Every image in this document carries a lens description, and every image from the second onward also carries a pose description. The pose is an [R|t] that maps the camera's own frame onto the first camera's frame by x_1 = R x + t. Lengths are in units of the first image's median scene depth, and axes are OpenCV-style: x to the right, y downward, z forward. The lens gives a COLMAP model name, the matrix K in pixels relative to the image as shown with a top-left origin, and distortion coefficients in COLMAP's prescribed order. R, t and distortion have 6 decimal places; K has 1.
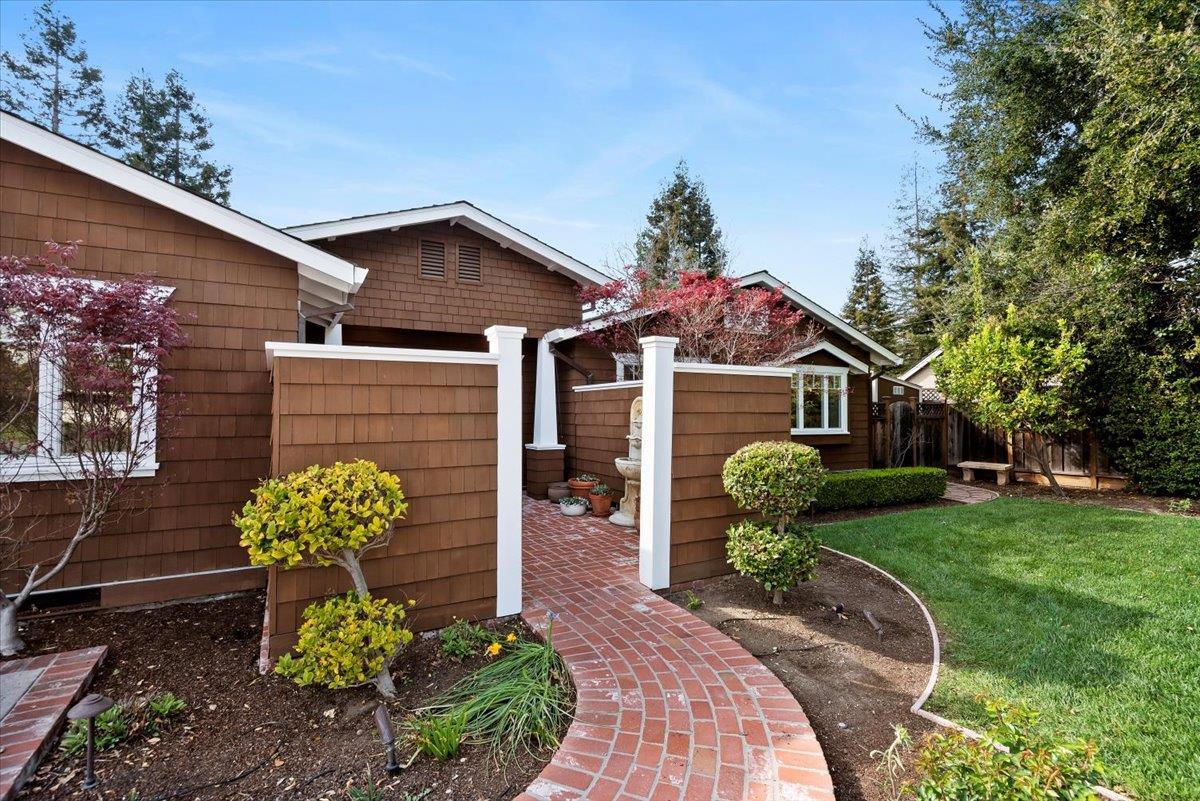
lens RADIAL K [[565.6, 0, 600.0], [0, 565.6, 400.5], [0, 0, 1]] dist [-0.000566, -0.000022]
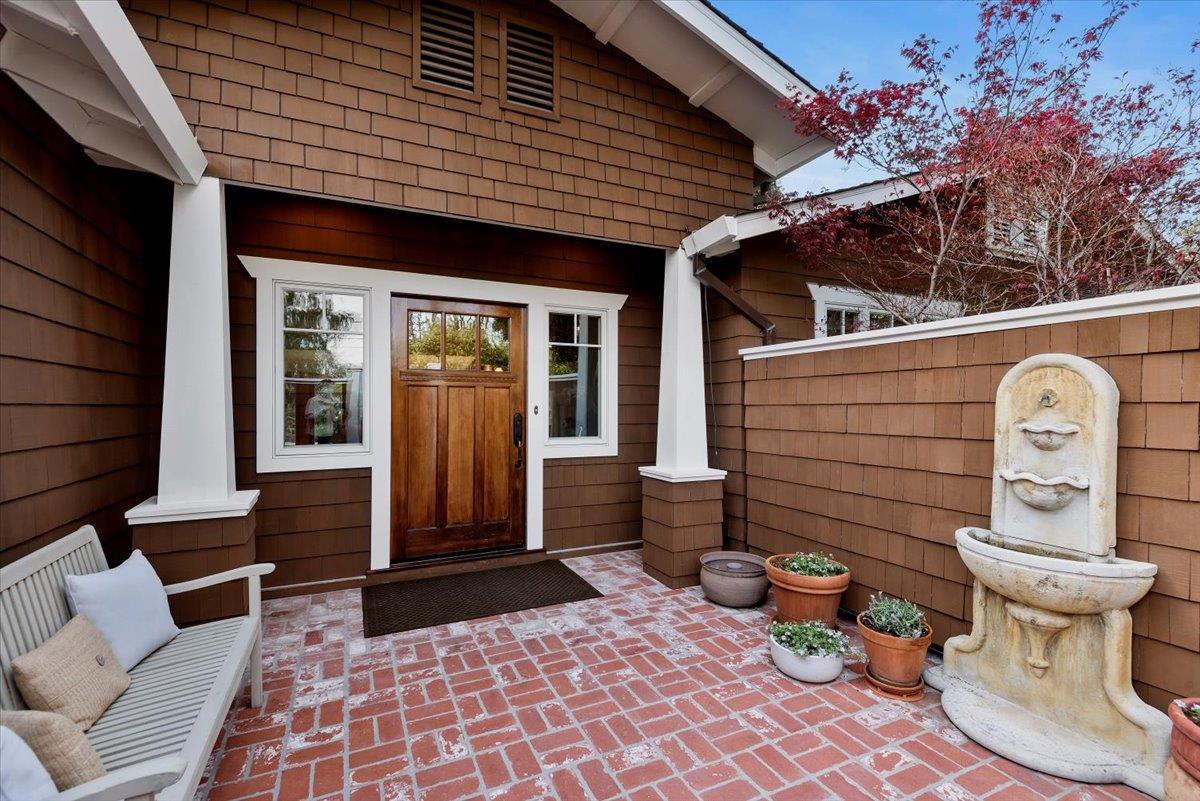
lens RADIAL K [[545.8, 0, 600.0], [0, 545.8, 400.5], [0, 0, 1]] dist [0.001740, -0.000358]
pose [[0.998853, 0.003631, -0.047734, -0.117788], [-0.002907, 0.999880, 0.015217, 0.010013], [0.047784, -0.015061, 0.998744, 0.433965]]
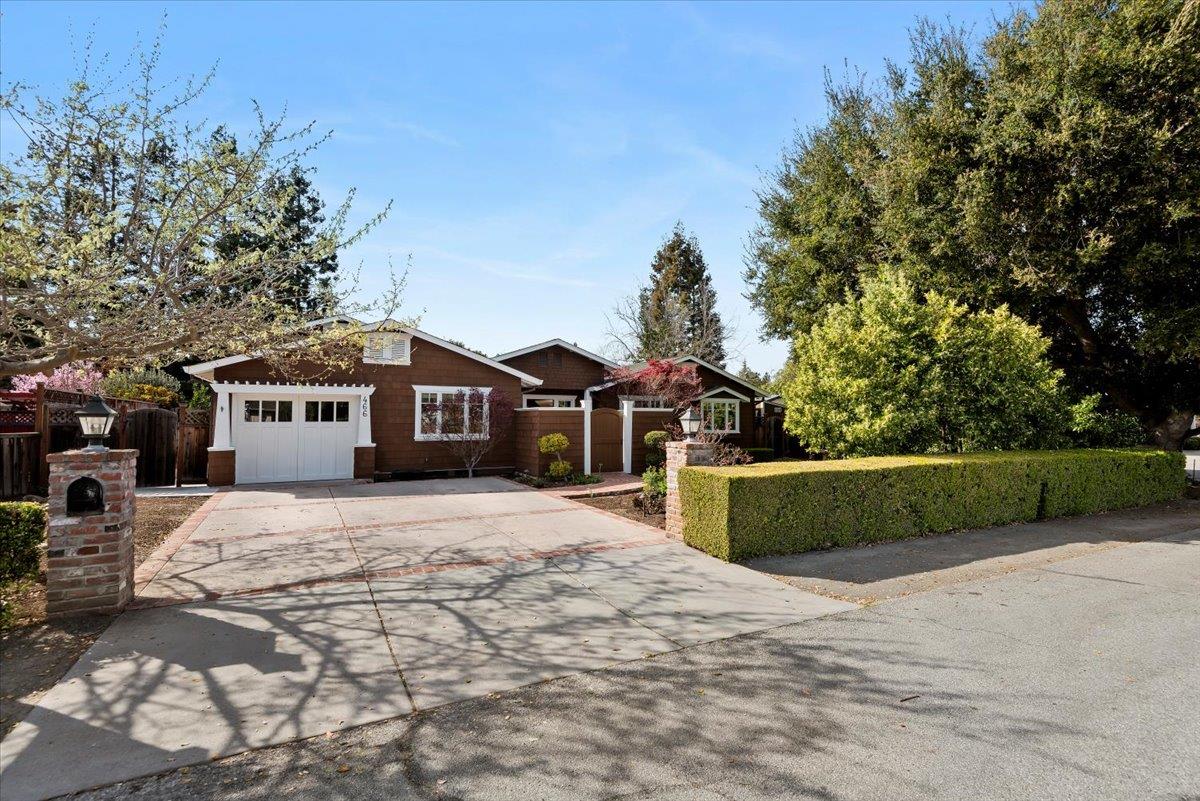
lens RADIAL K [[545.8, 0, 600.0], [0, 545.8, 400.5], [0, 0, 1]] dist [0.001740, -0.000358]
pose [[0.999630, 0.001057, -0.027178, 0.009563], [-0.001462, 0.999888, -0.014890, -0.026840], [0.027159, 0.014925, 0.999520, -0.950705]]
